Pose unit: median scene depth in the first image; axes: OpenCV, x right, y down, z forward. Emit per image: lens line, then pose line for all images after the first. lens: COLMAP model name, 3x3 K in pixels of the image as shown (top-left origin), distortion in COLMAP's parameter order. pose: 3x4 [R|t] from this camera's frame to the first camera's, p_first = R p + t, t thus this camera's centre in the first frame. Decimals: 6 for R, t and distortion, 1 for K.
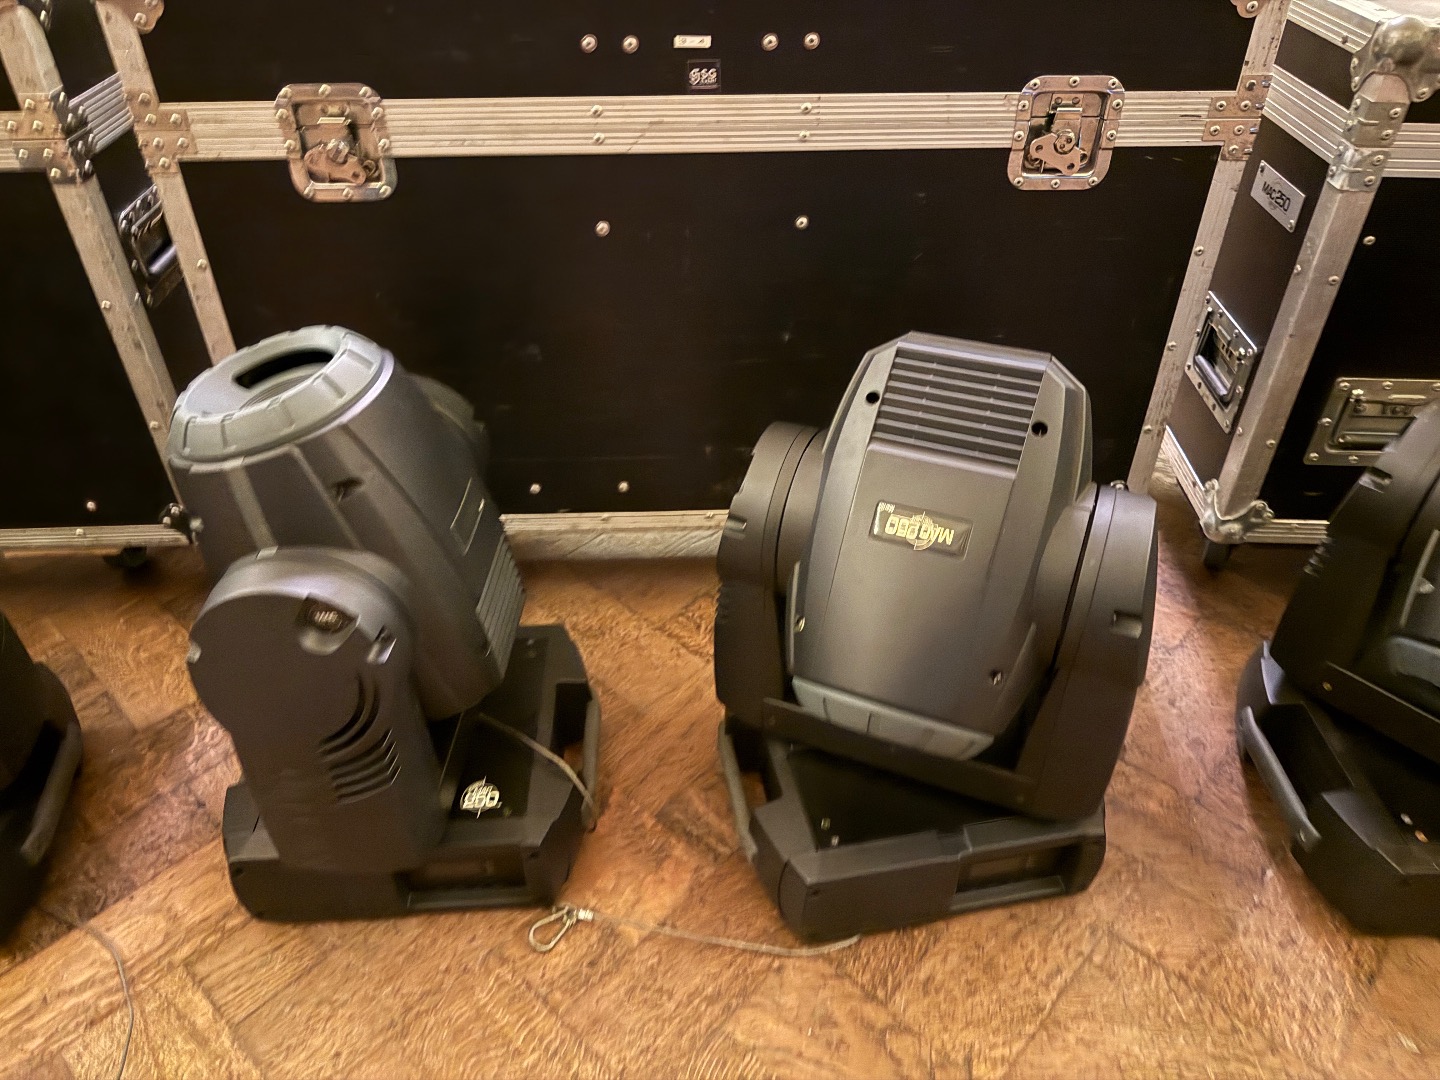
lens RADIAL K [[1040.2, 0, 719.5], [0, 1040.2, 549.8], [0, 0, 1]] dist [-0.008318, -0.014116]
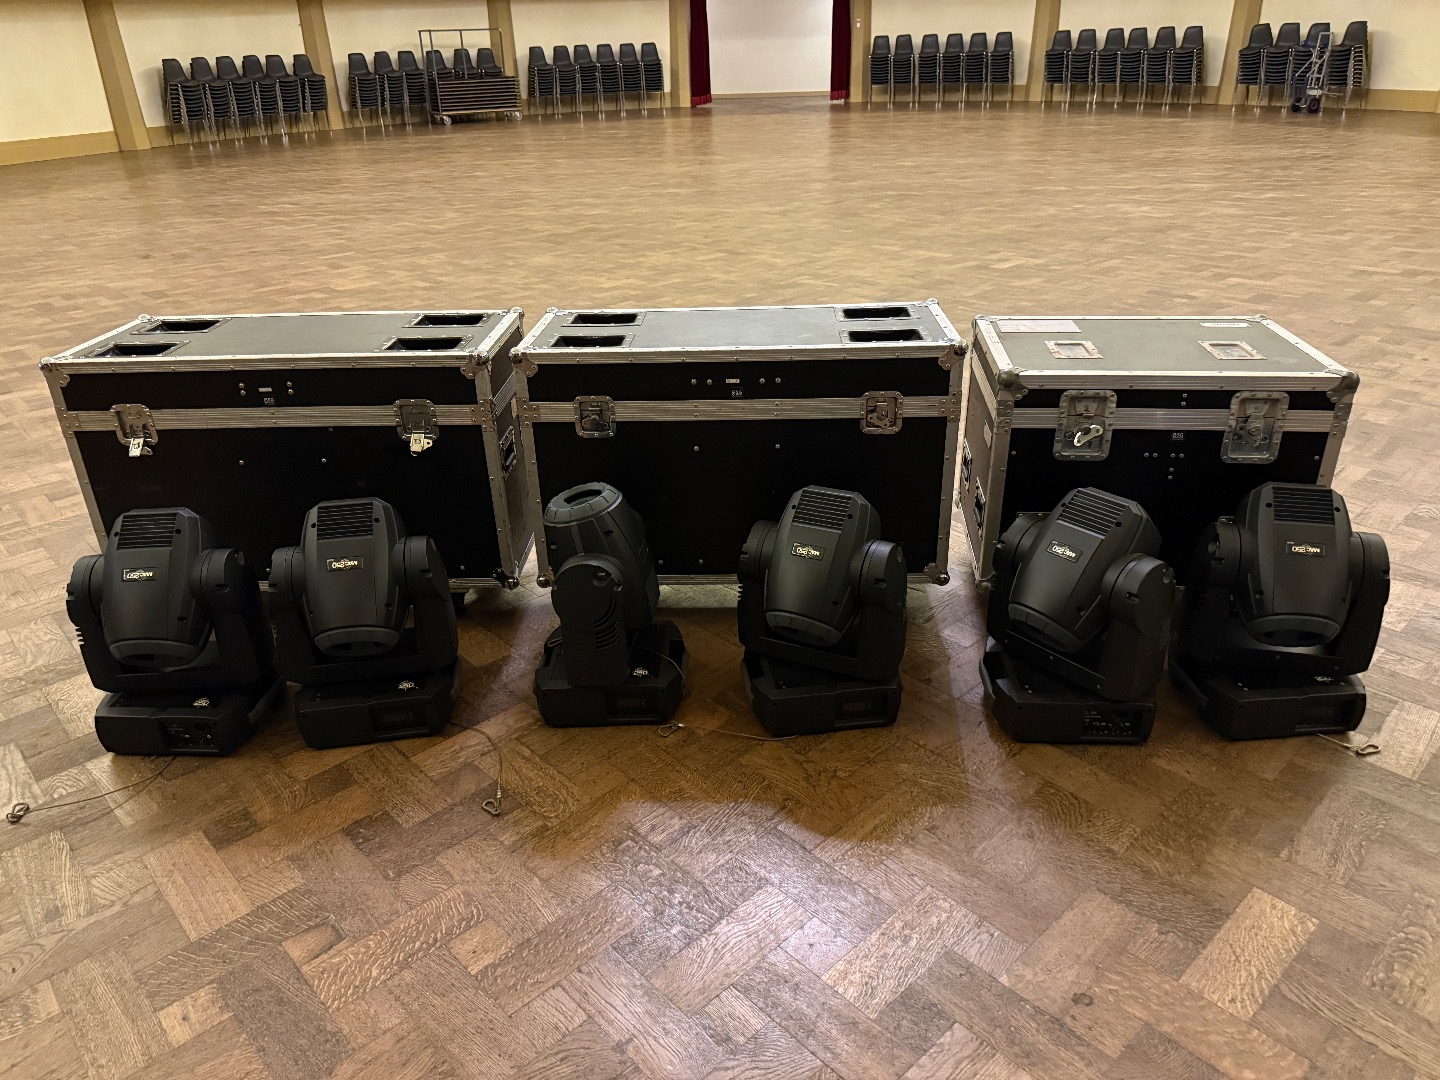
lens RADIAL K [[1040.2, 0, 720.4], [0, 1040.2, 540.0], [0, 0, 1]] dist [-0.008318, -0.014116]
pose [[0.997666, 0.007877, -0.067825, 0.119167], [-0.022140, 0.976973, -0.212209, 0.446283], [0.064591, 0.213215, 0.974868, -1.423748]]
